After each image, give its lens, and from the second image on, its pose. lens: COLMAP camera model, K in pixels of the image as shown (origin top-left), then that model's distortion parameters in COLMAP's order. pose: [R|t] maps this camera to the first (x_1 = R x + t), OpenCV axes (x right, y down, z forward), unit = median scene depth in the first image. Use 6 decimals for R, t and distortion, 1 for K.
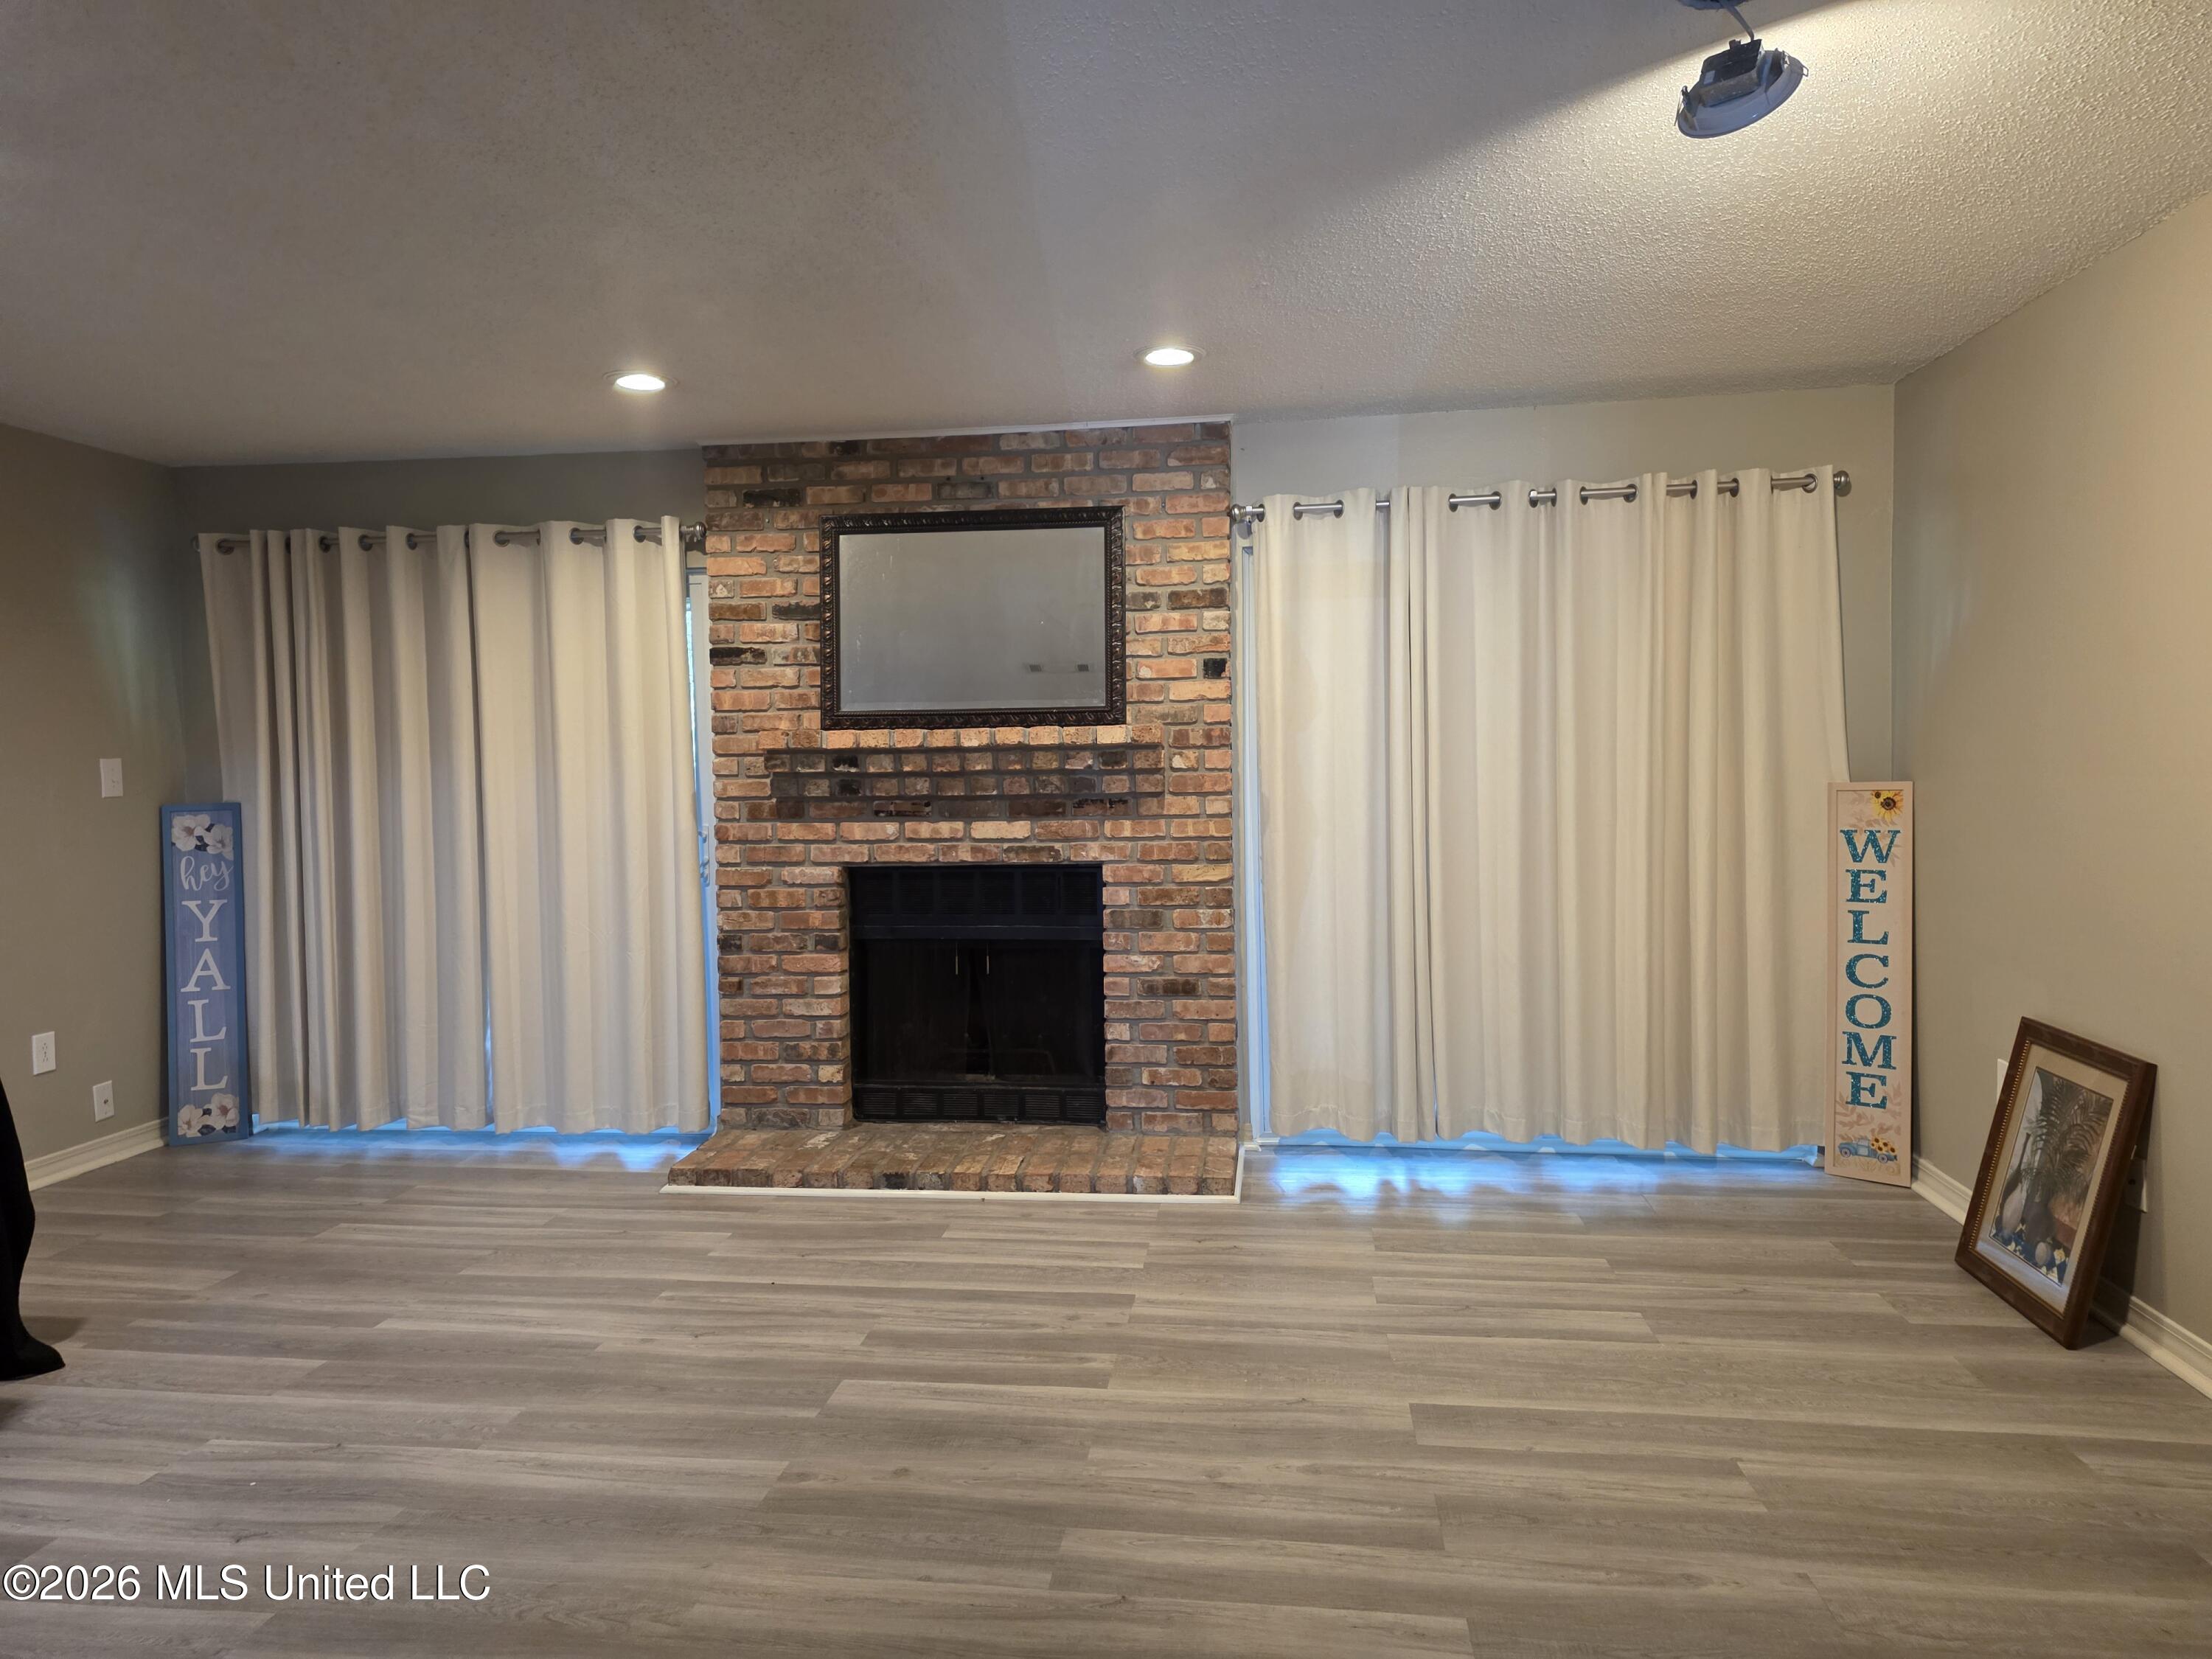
lens RADIAL K [[1454.3, 0, 1055.0], [0, 1454.3, 785.3], [0, 0, 1]] dist [0.061656, -0.041489]
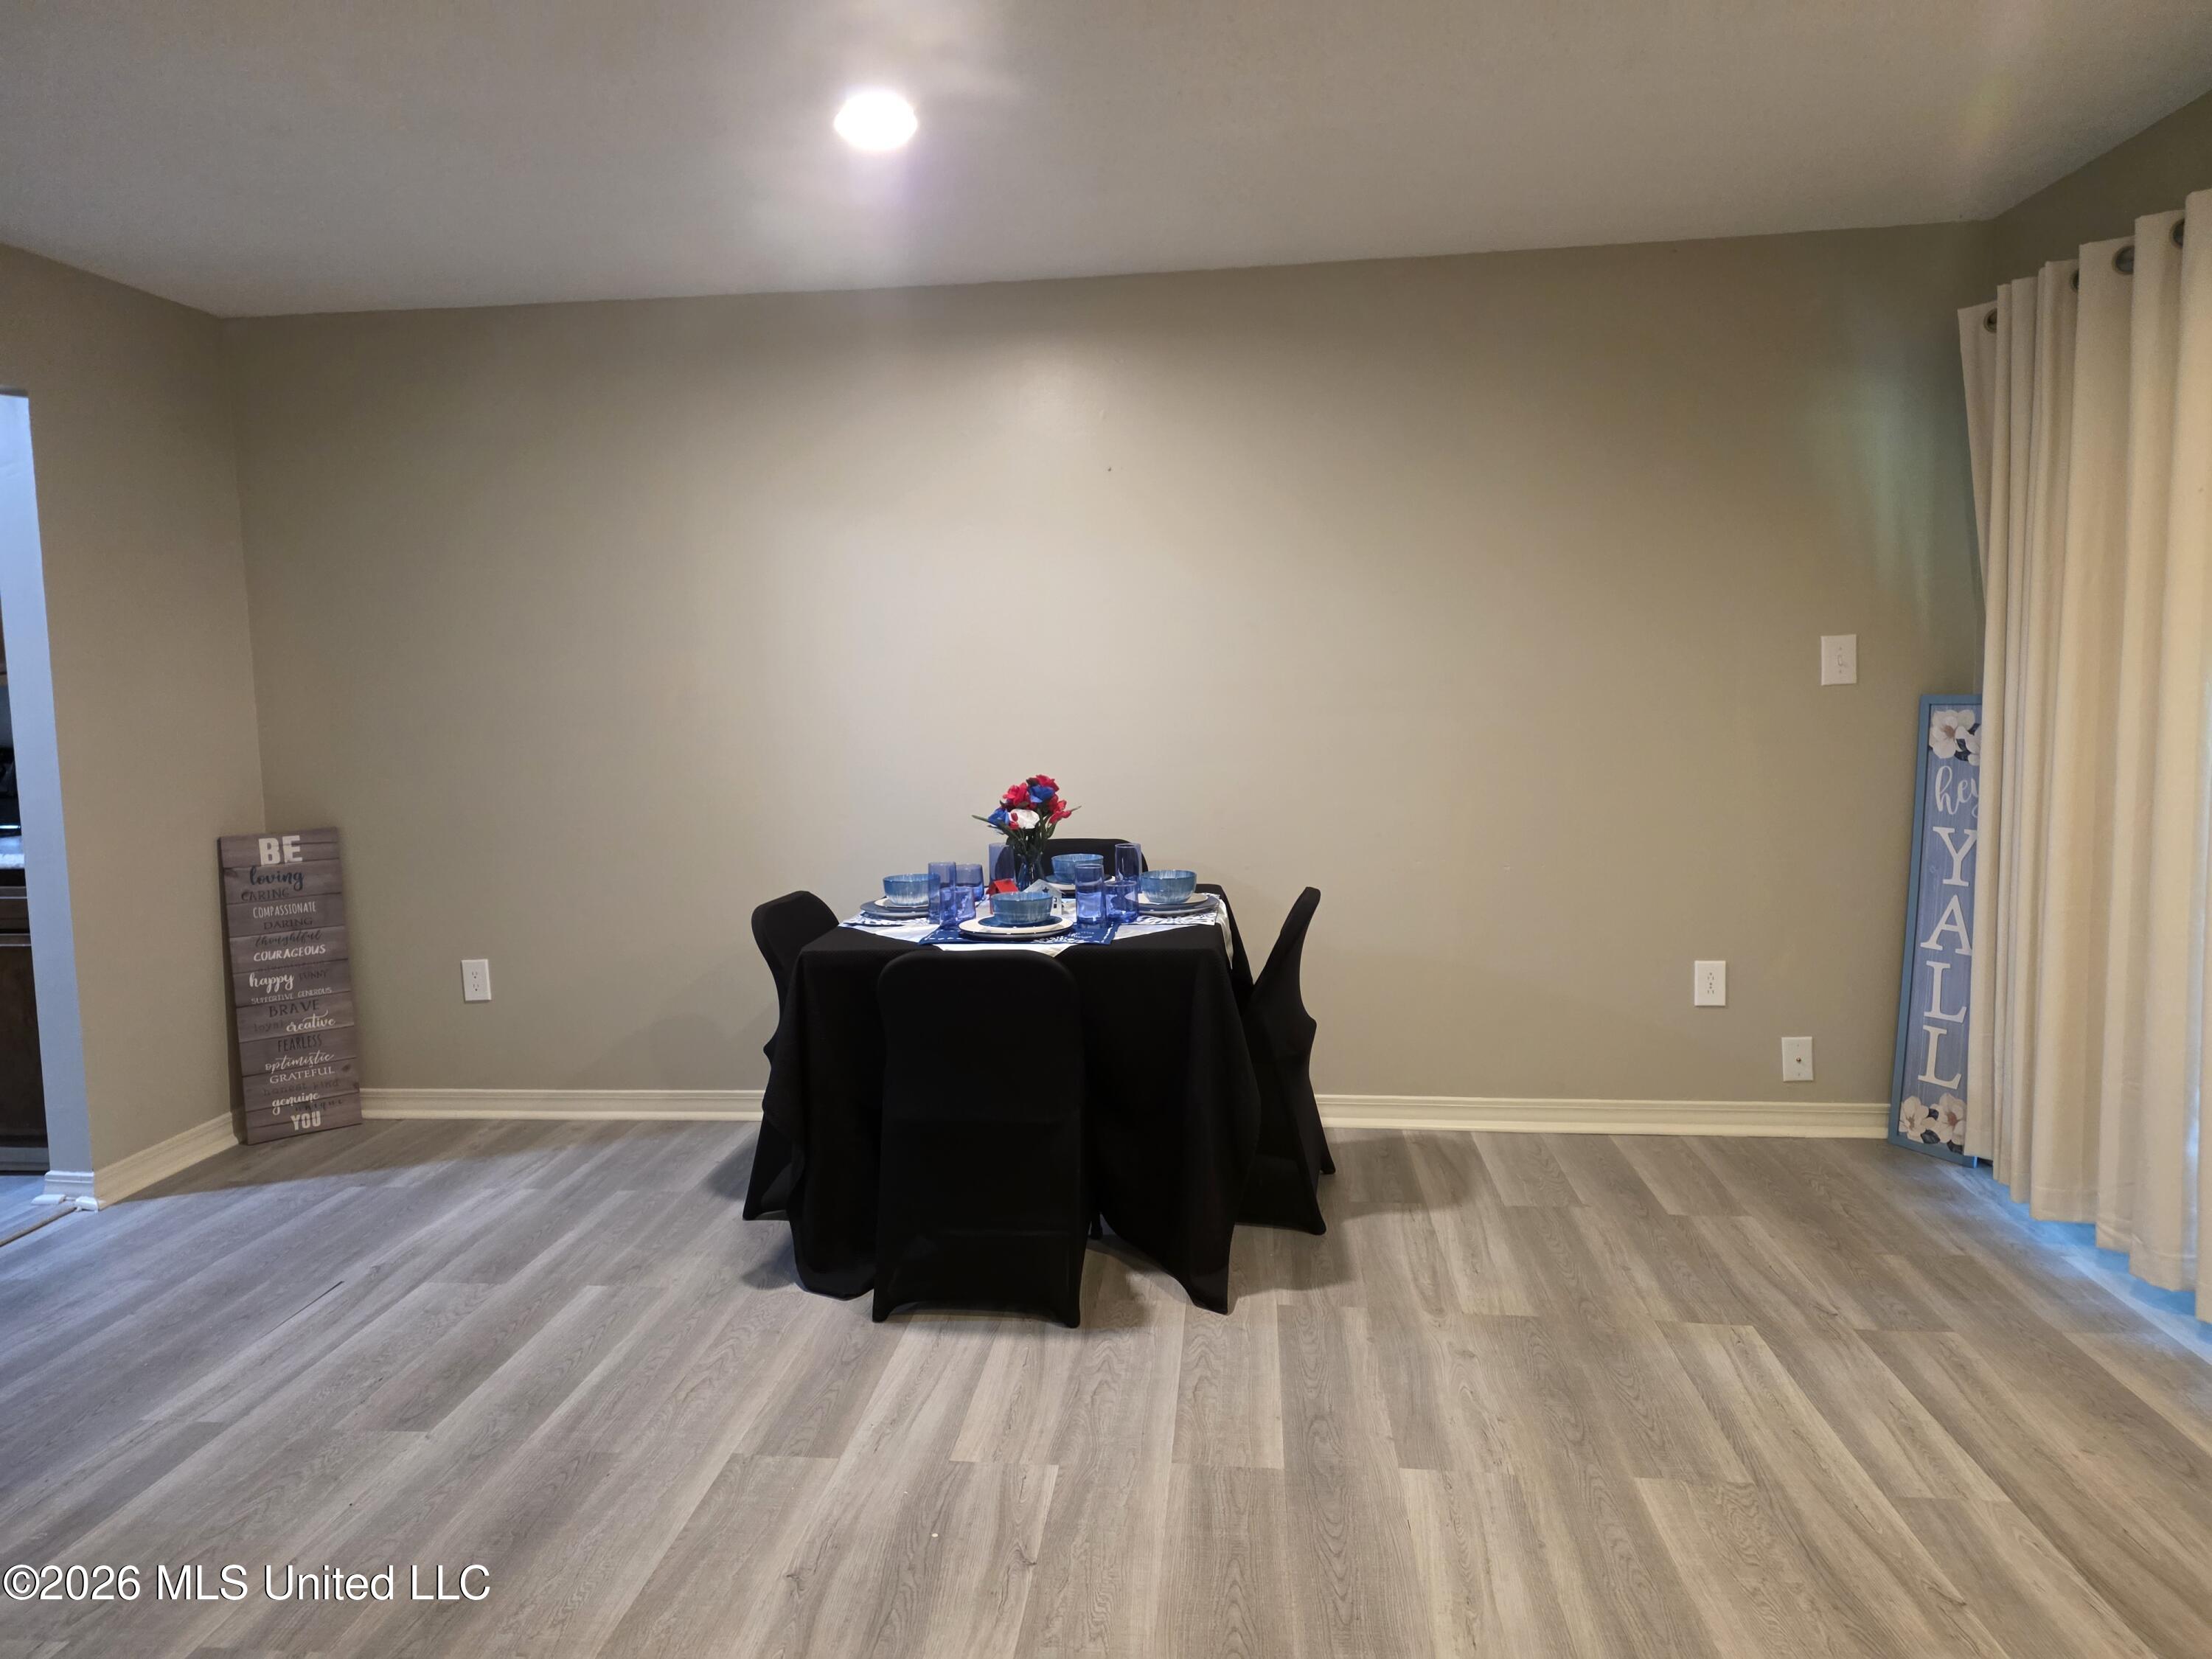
lens RADIAL K [[1454.3, 0, 1084.3], [0, 1454.3, 815.1], [0, 0, 1]] dist [0.061656, -0.041489]
pose [[0.045159, 0.107052, -0.993227, 0.138723], [0.007177, 0.994181, 0.107481, -0.010915], [0.998954, -0.011982, 0.044128, 0.606536]]
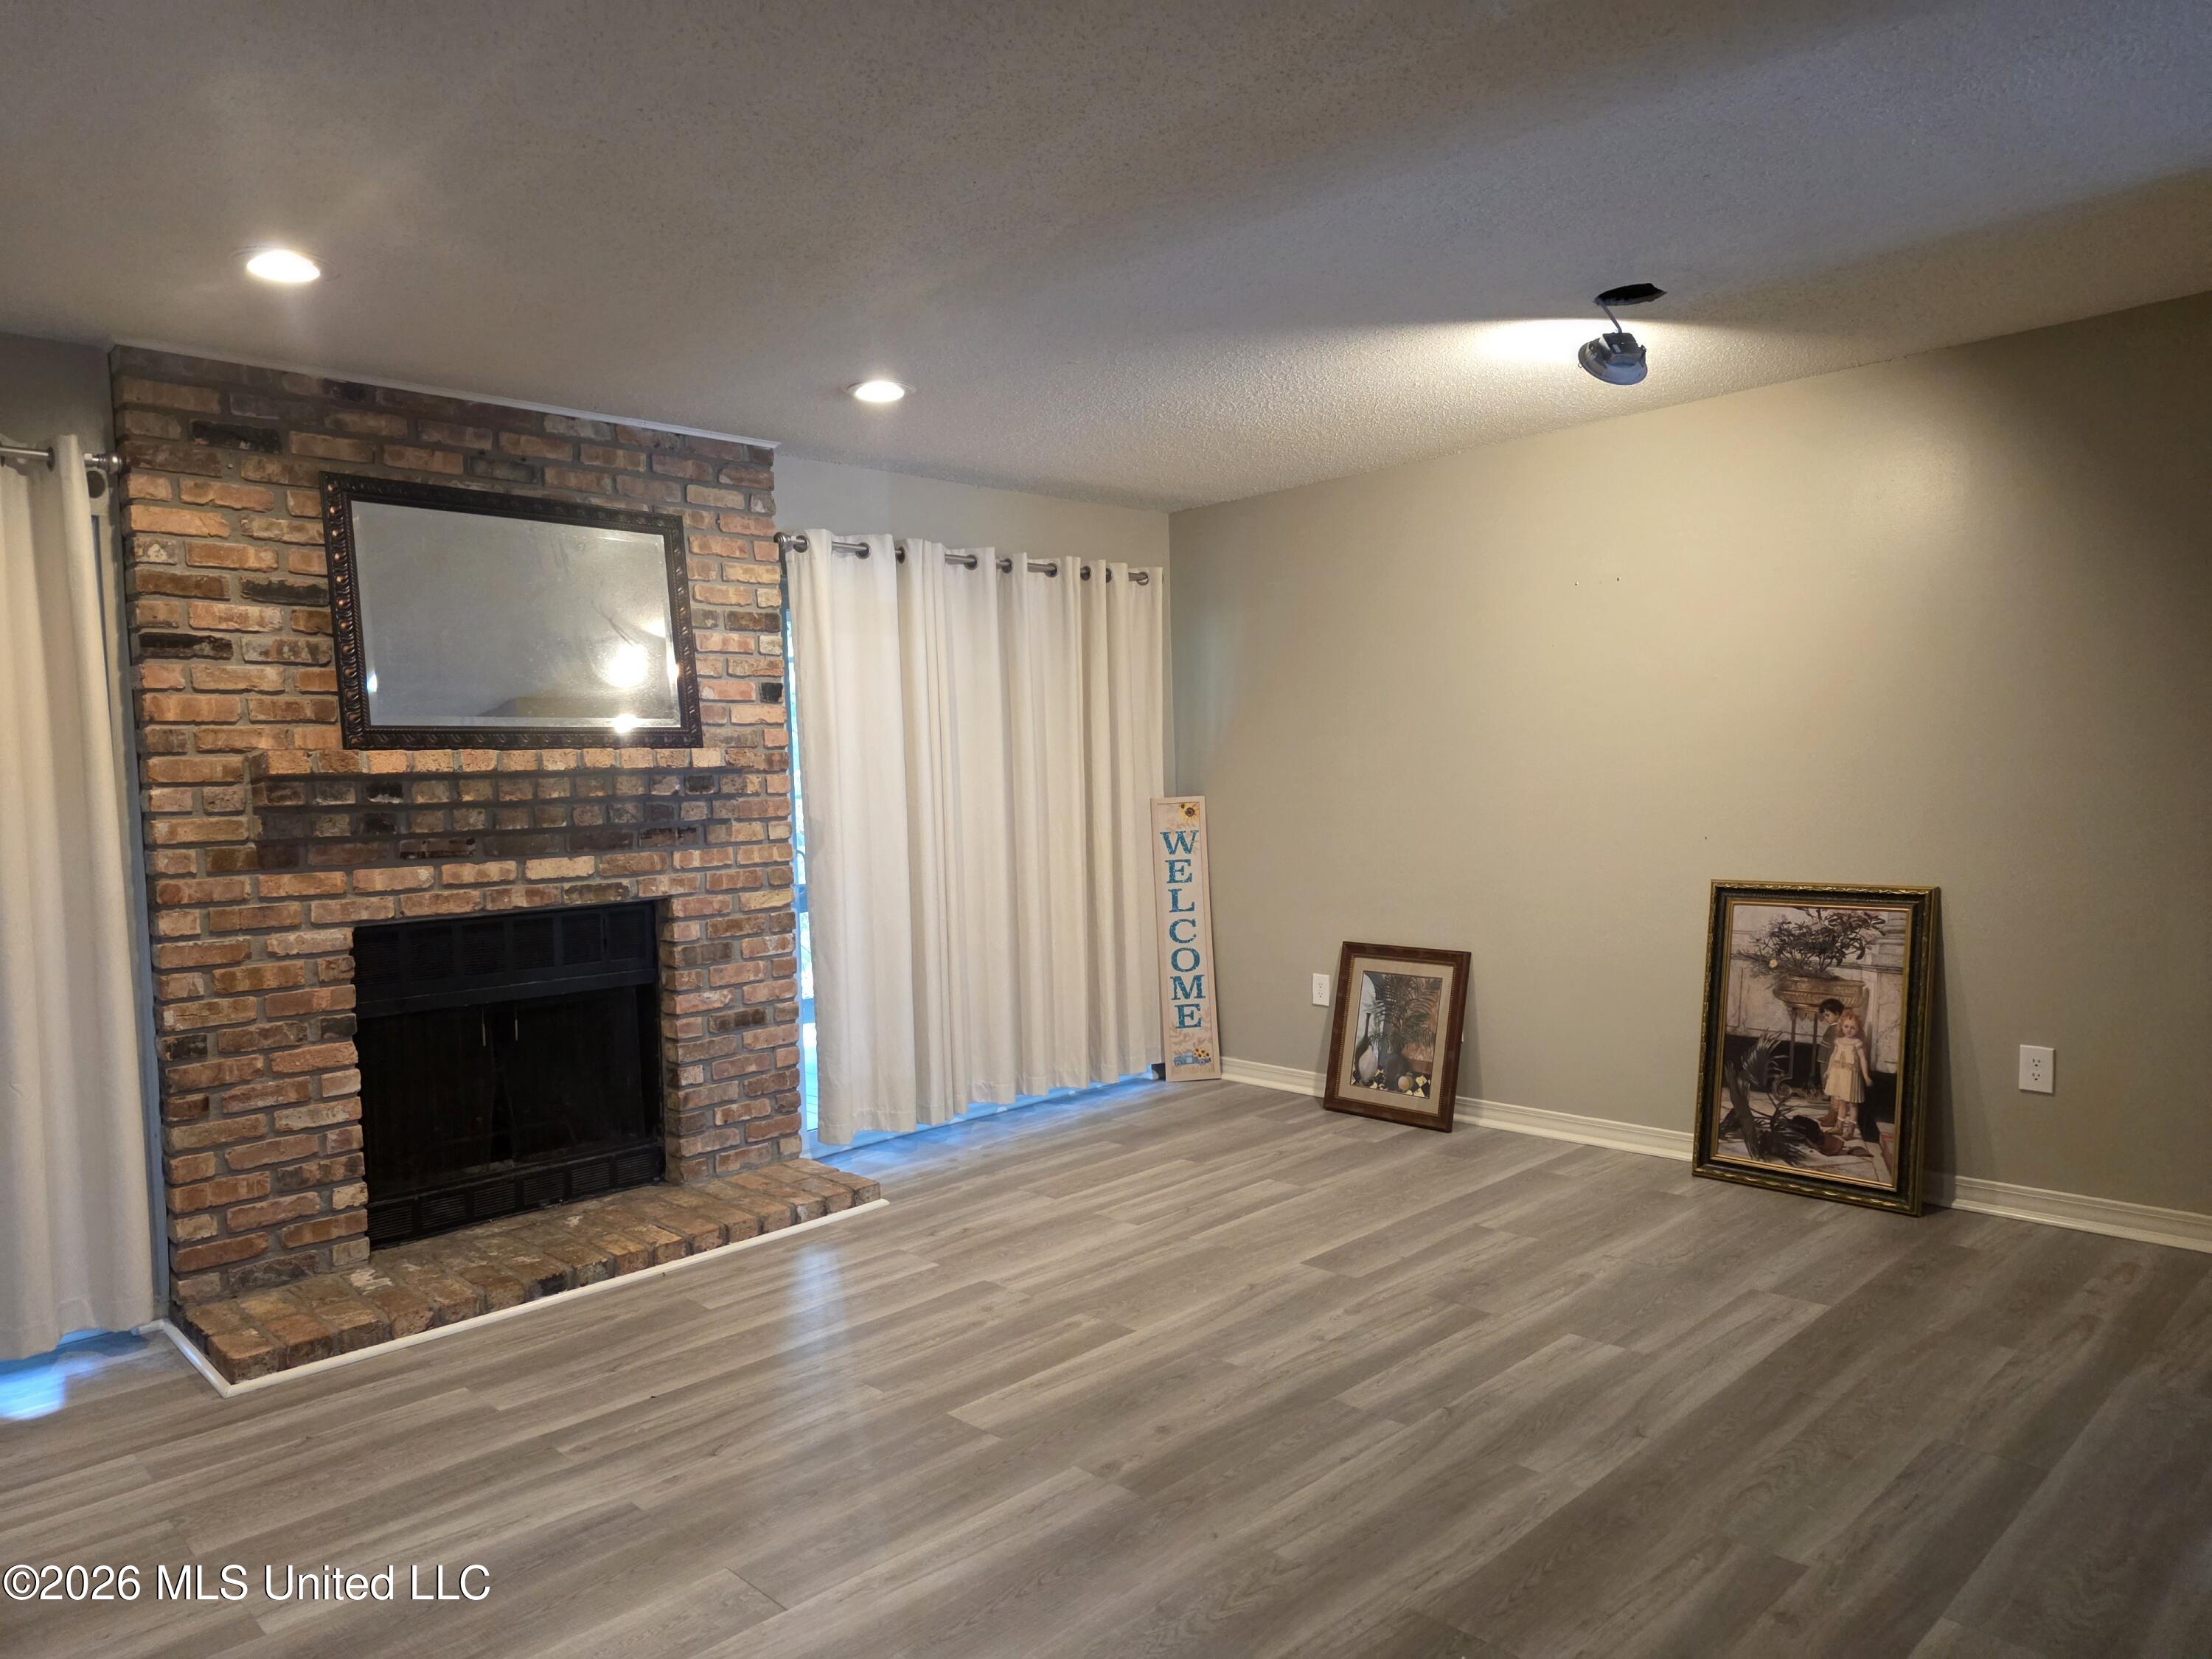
lens RADIAL K [[1454.3, 0, 1089.9], [0, 1454.3, 823.7], [0, 0, 1]] dist [0.061656, -0.041489]
pose [[0.613357, -0.028098, 0.789305, -0.549663], [0.038192, 0.999253, 0.005894, 0.011706], [-0.788882, 0.026530, 0.613972, 0.215528]]
